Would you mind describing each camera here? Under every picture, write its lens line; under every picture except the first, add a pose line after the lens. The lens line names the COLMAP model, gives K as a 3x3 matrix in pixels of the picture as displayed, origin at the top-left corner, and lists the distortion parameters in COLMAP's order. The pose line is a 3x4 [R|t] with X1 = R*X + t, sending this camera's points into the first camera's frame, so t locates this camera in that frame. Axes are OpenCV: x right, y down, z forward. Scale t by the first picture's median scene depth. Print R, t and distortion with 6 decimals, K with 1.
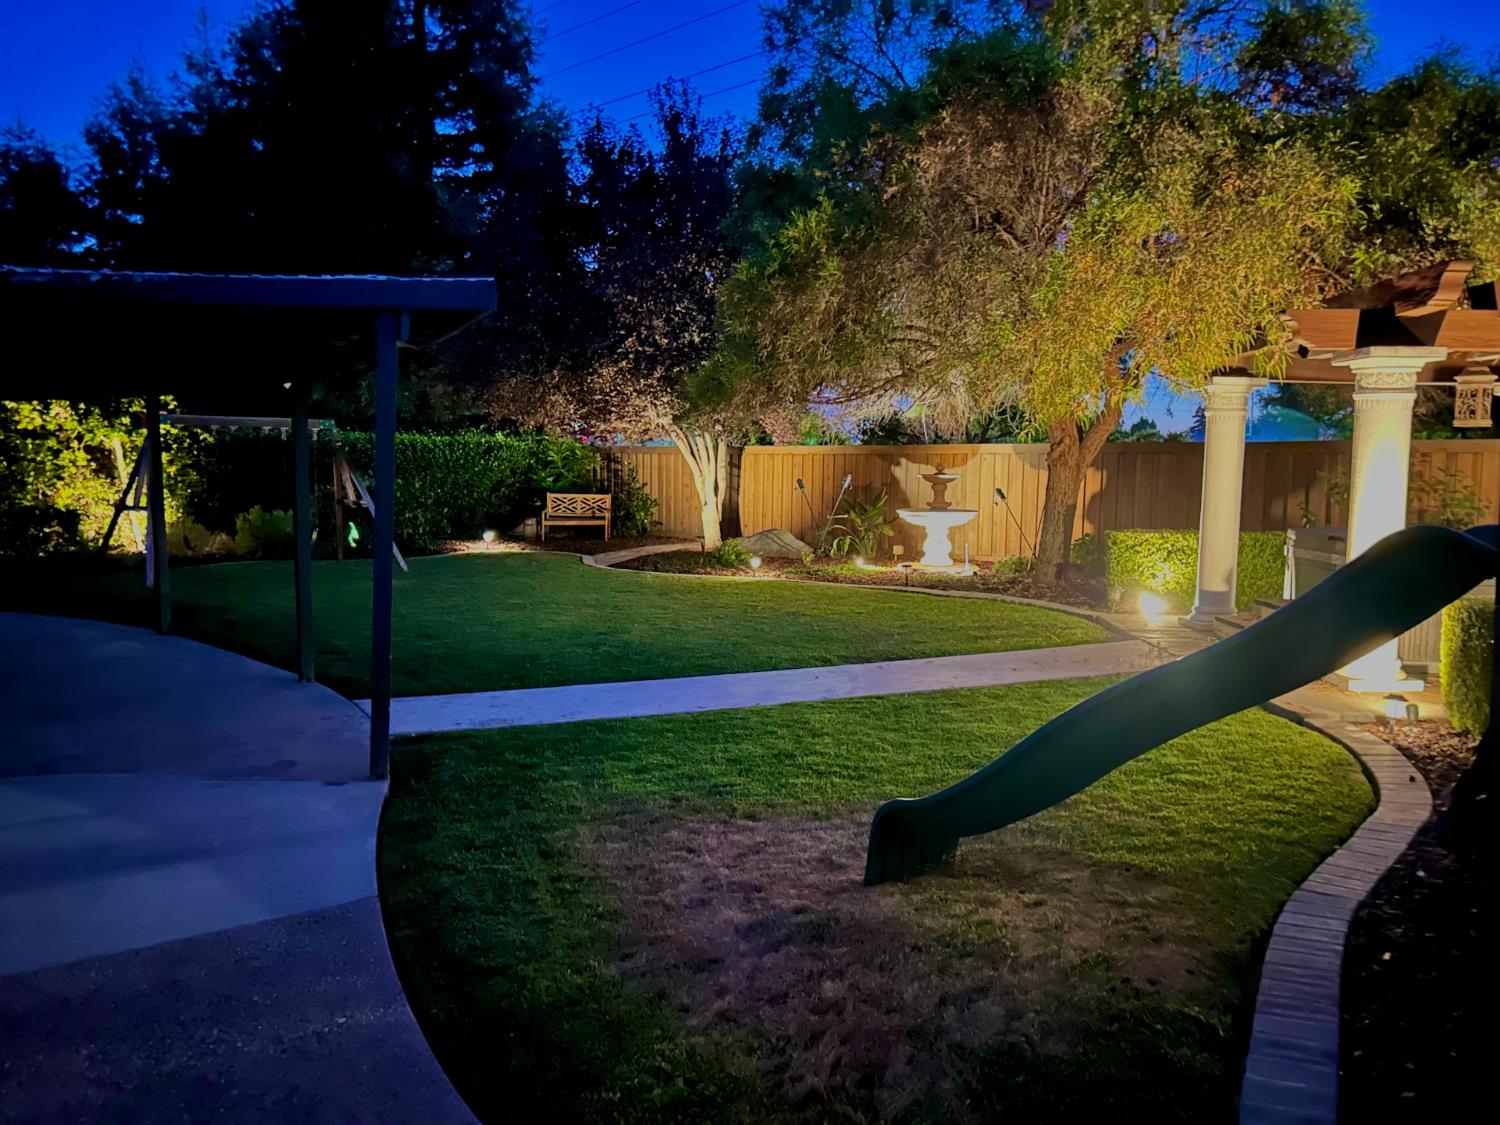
lens RADIAL K [[1122.7, 0, 750.0], [0, 1122.7, 562.5], [0, 0, 1]] dist [0.010549, 0.001968]
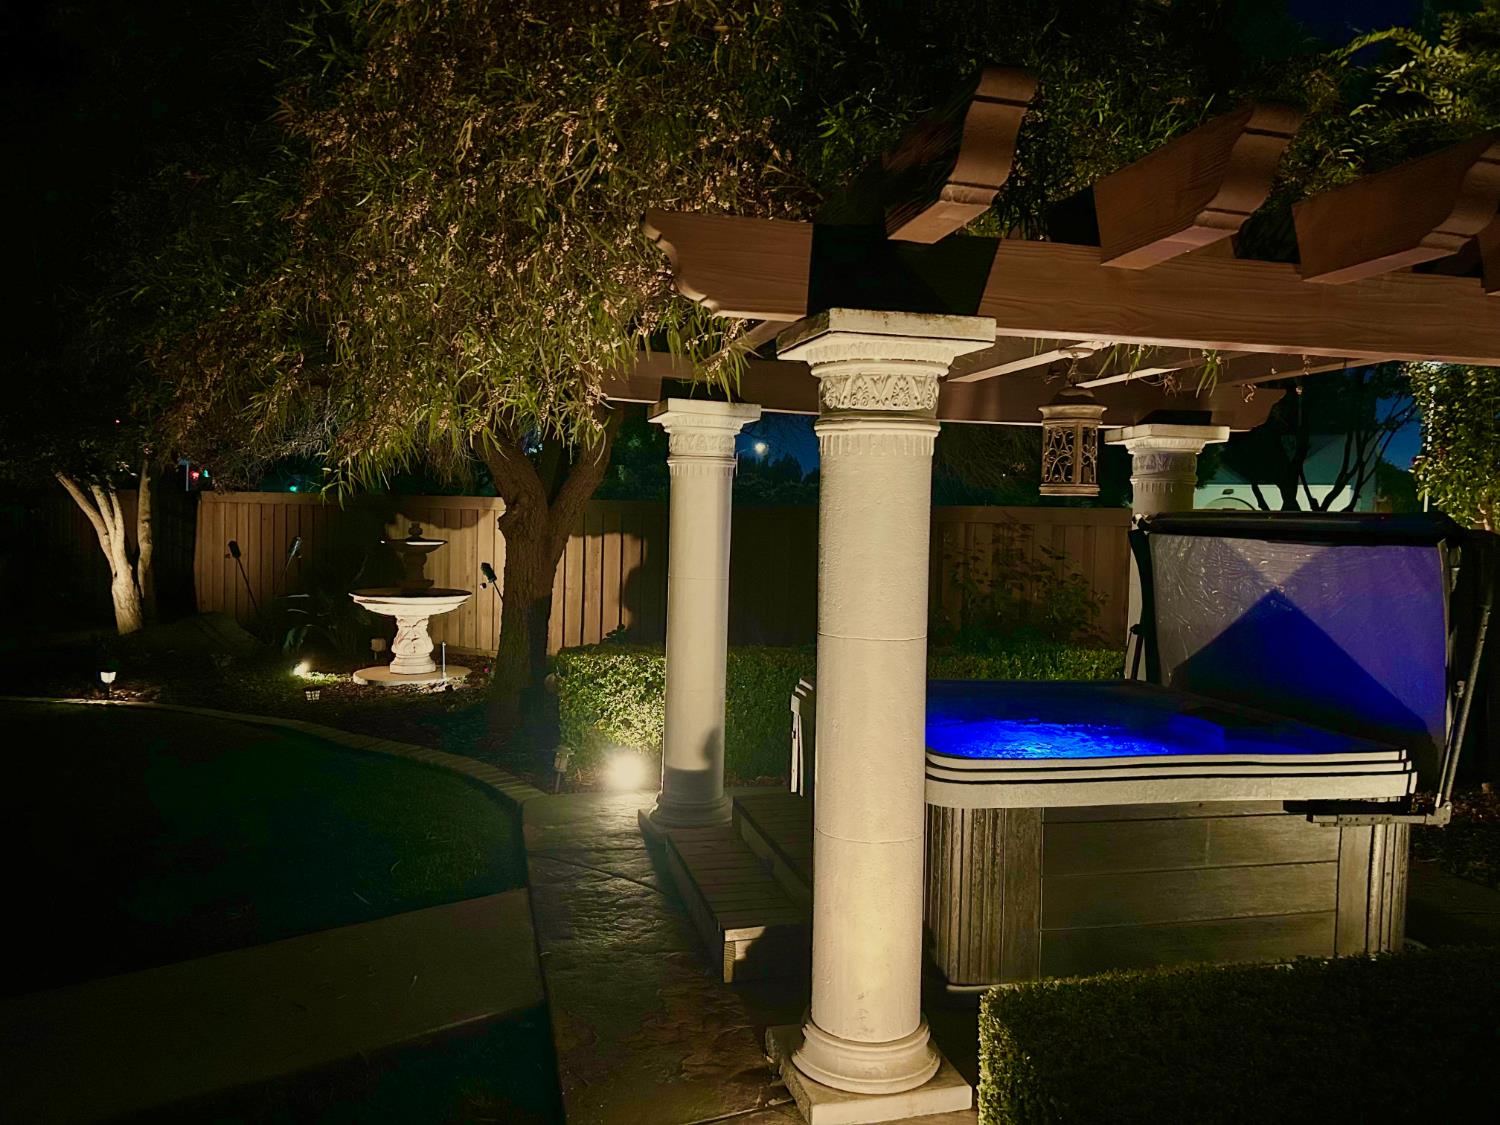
lens RADIAL K [[1122.7, 0, 750.0], [0, 1122.7, 562.5], [0, 0, 1]] dist [0.010549, 0.001968]
pose [[0.964448, 0.000869, 0.264270, 0.263463], [0.009106, 0.999292, -0.036516, -0.053430], [-0.264114, 0.037624, 0.963757, 0.392131]]
